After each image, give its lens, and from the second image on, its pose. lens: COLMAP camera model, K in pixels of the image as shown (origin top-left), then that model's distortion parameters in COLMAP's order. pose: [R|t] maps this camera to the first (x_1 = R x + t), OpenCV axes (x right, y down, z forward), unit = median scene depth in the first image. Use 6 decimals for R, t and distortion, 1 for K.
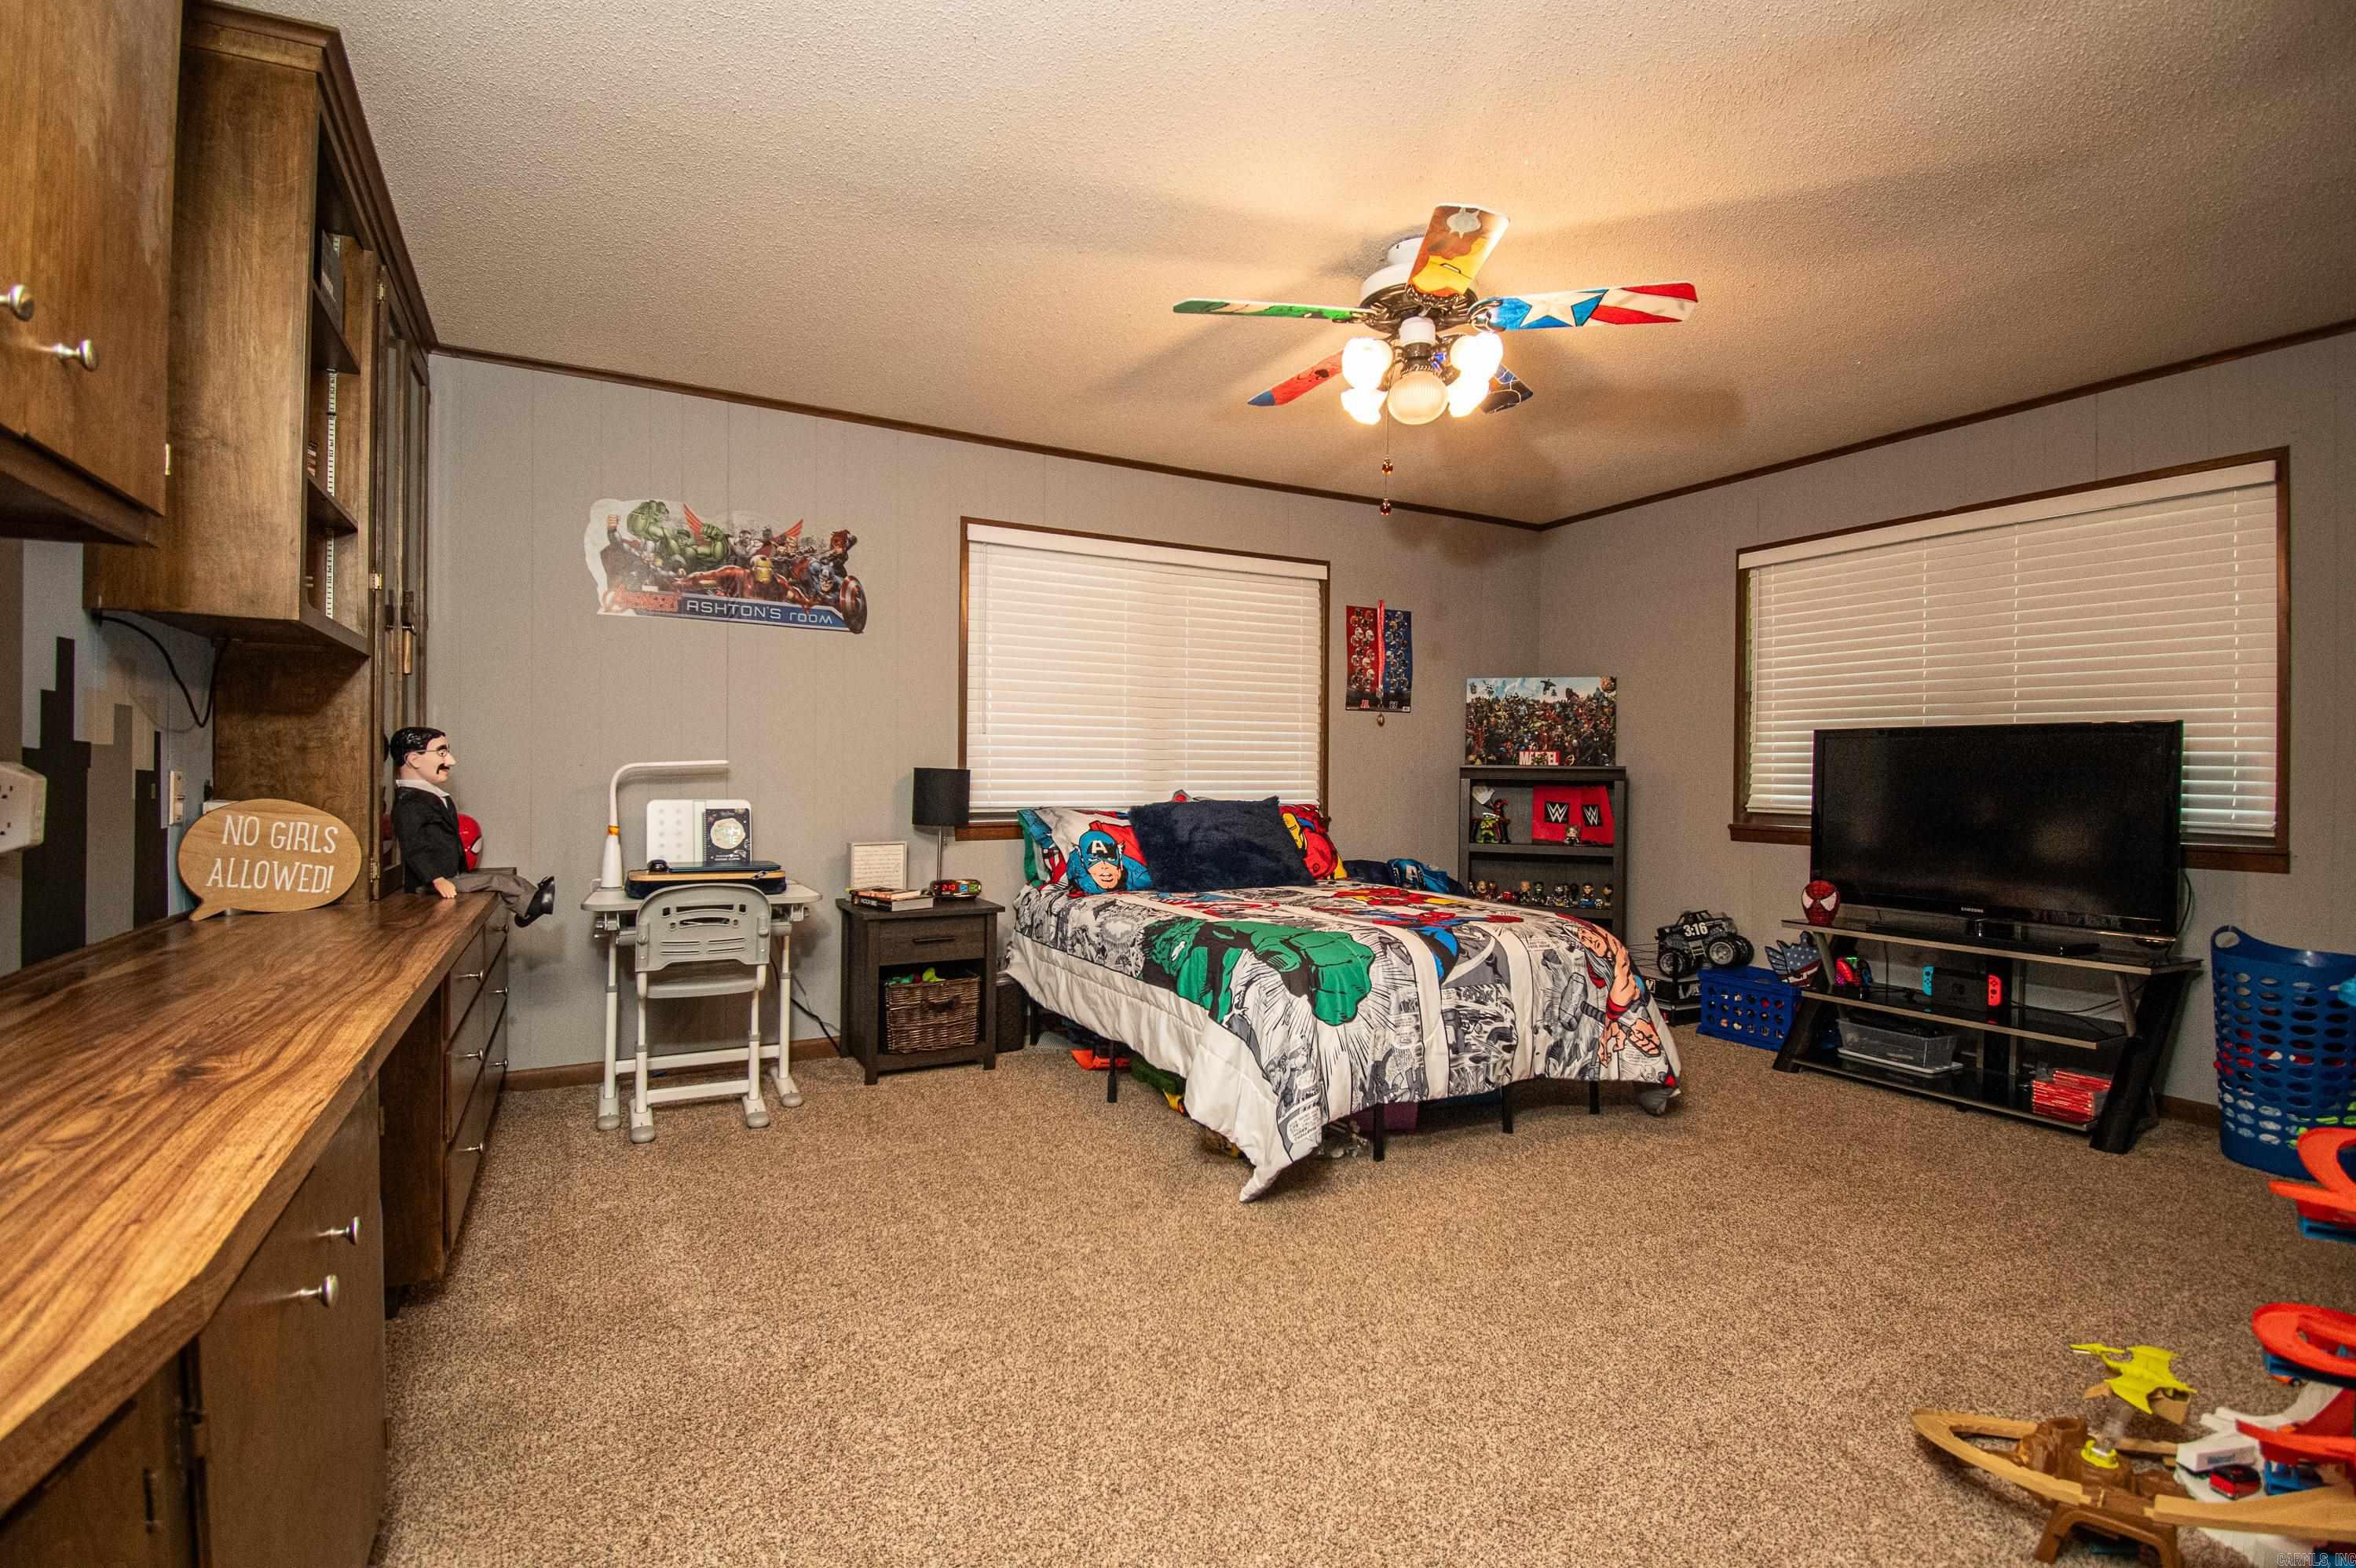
lens RADIAL K [[1080.7, 0, 1174.6], [0, 1080.7, 769.1], [0, 0, 1]] dist [-0.009161, -0.010380]
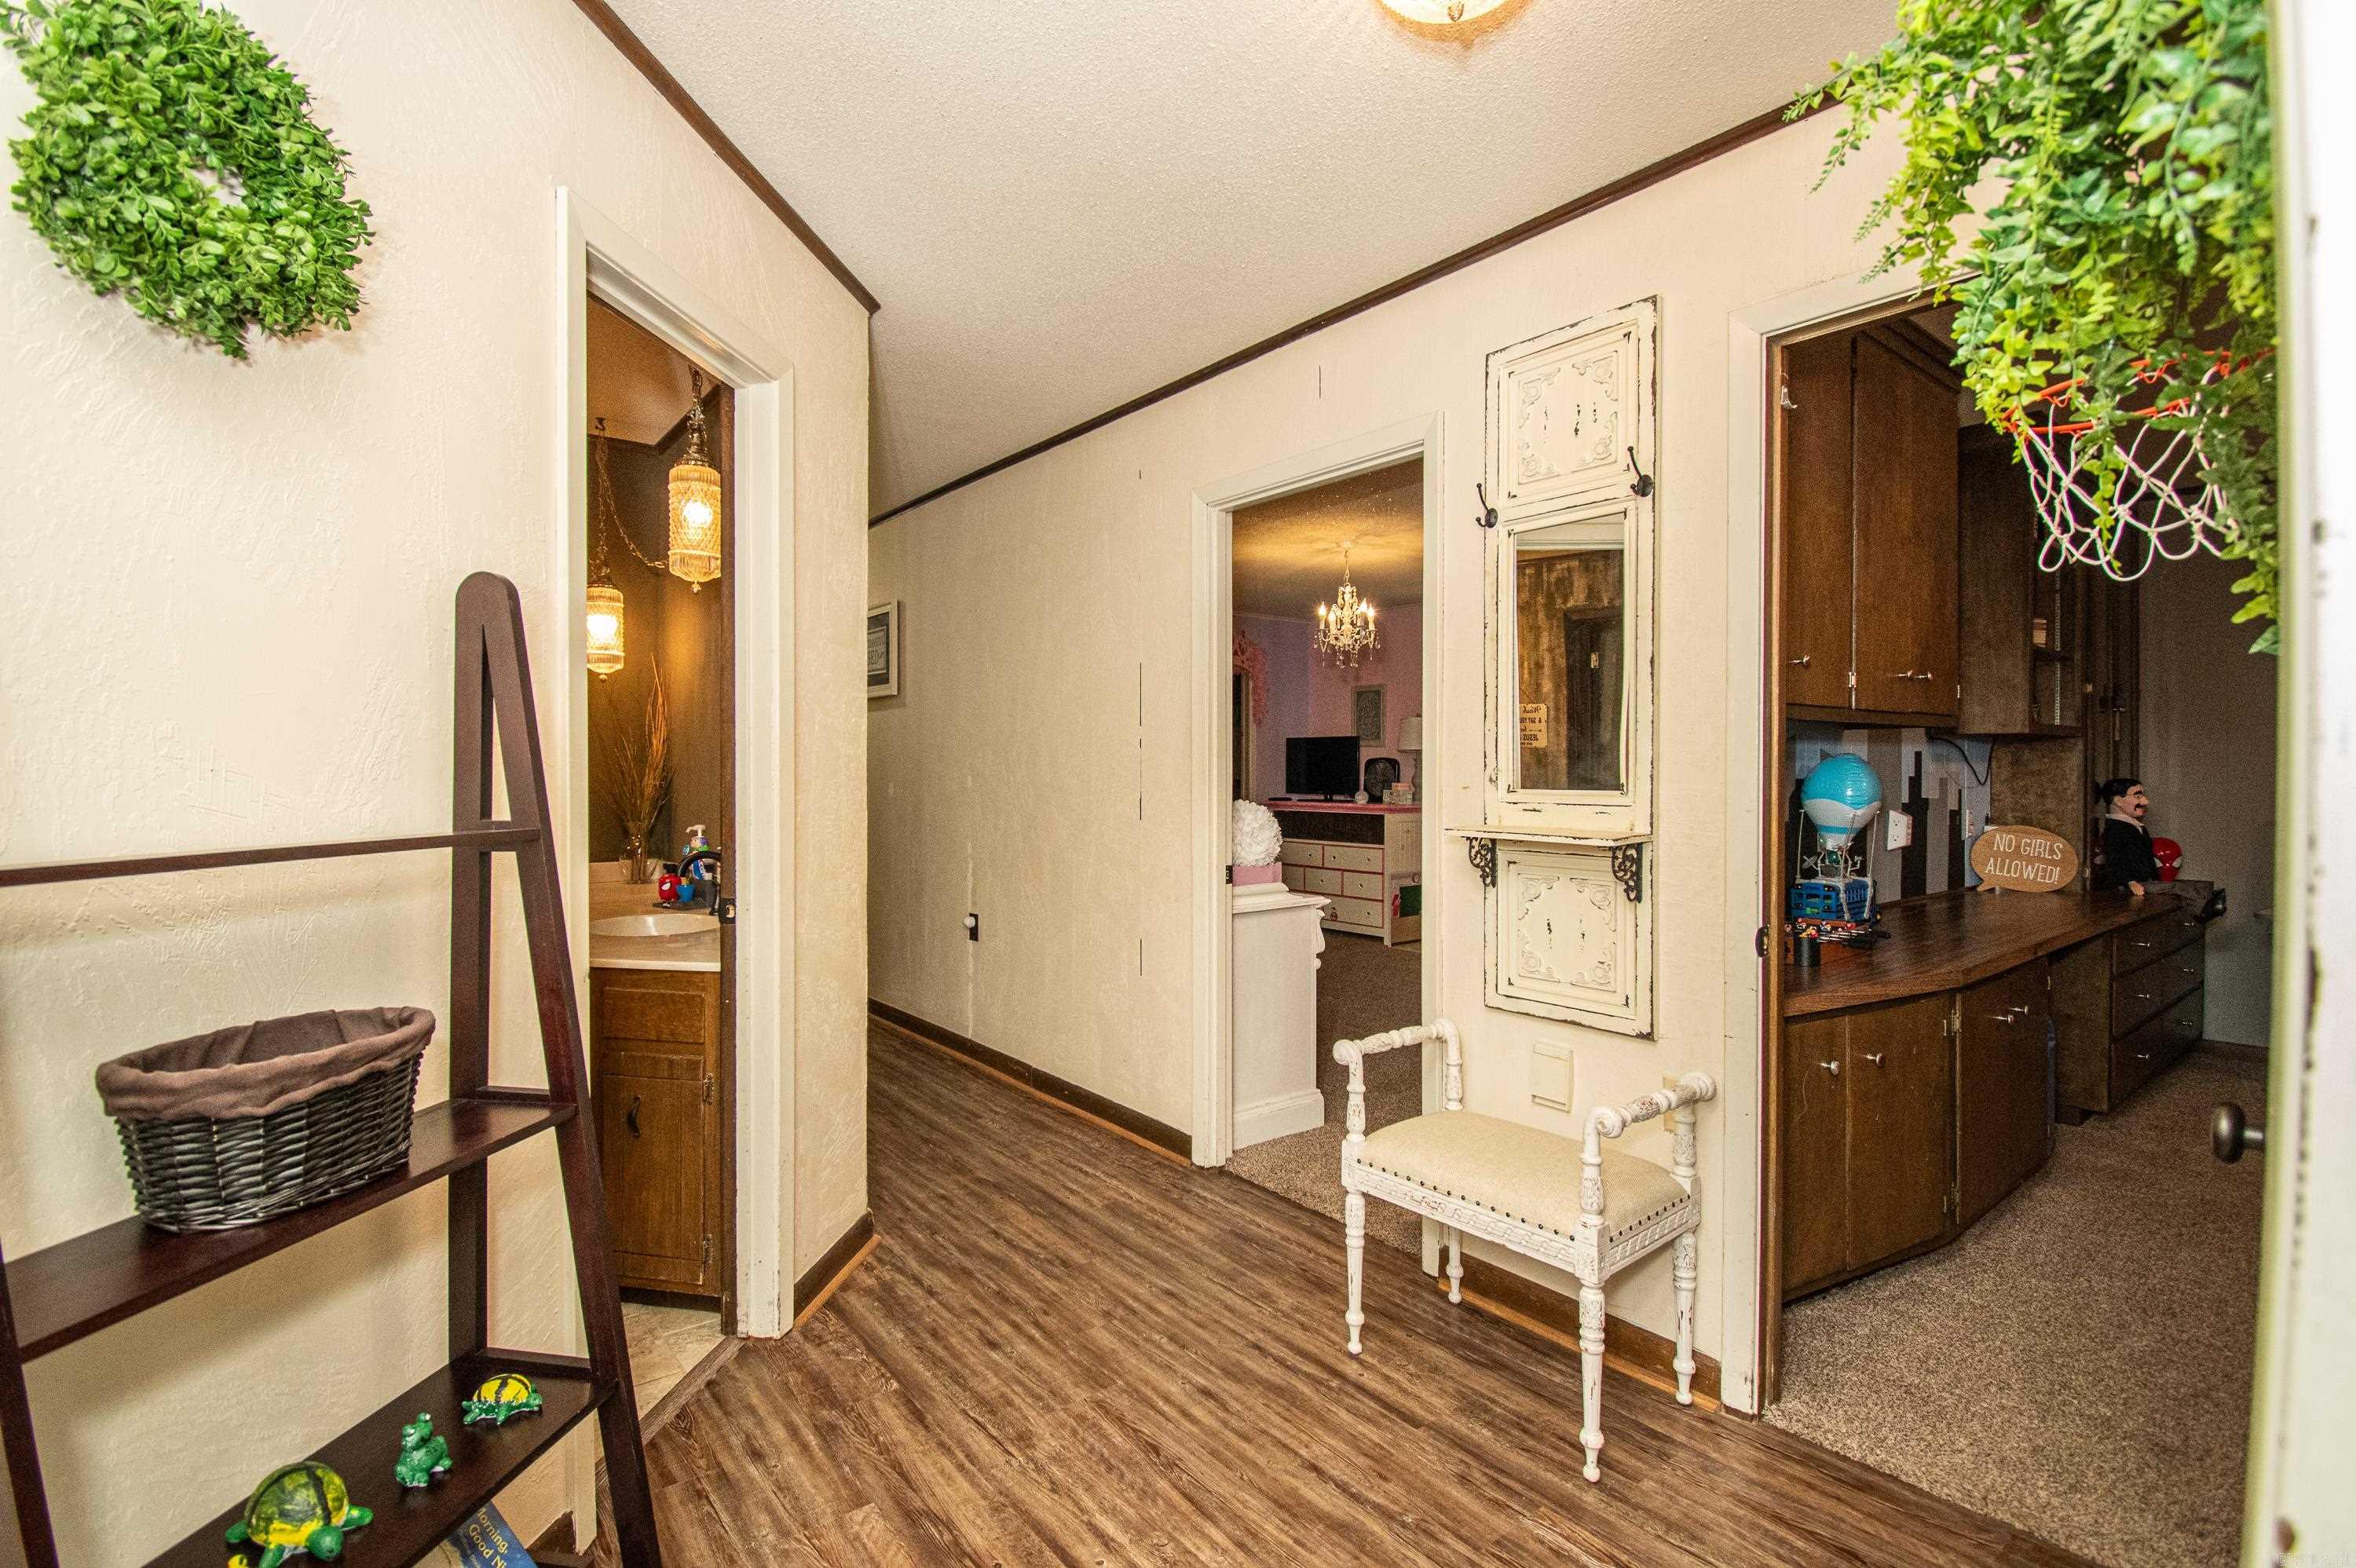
lens RADIAL K [[1080.7, 0, 1175.4], [0, 1080.7, 787.3], [0, 0, 1]] dist [-0.009161, -0.010380]
pose [[0.159059, 0.008672, -0.987231, 0.609948], [0.004661, 0.999944, 0.009535, -0.053664], [0.987258, -0.006118, 0.159010, -0.591522]]
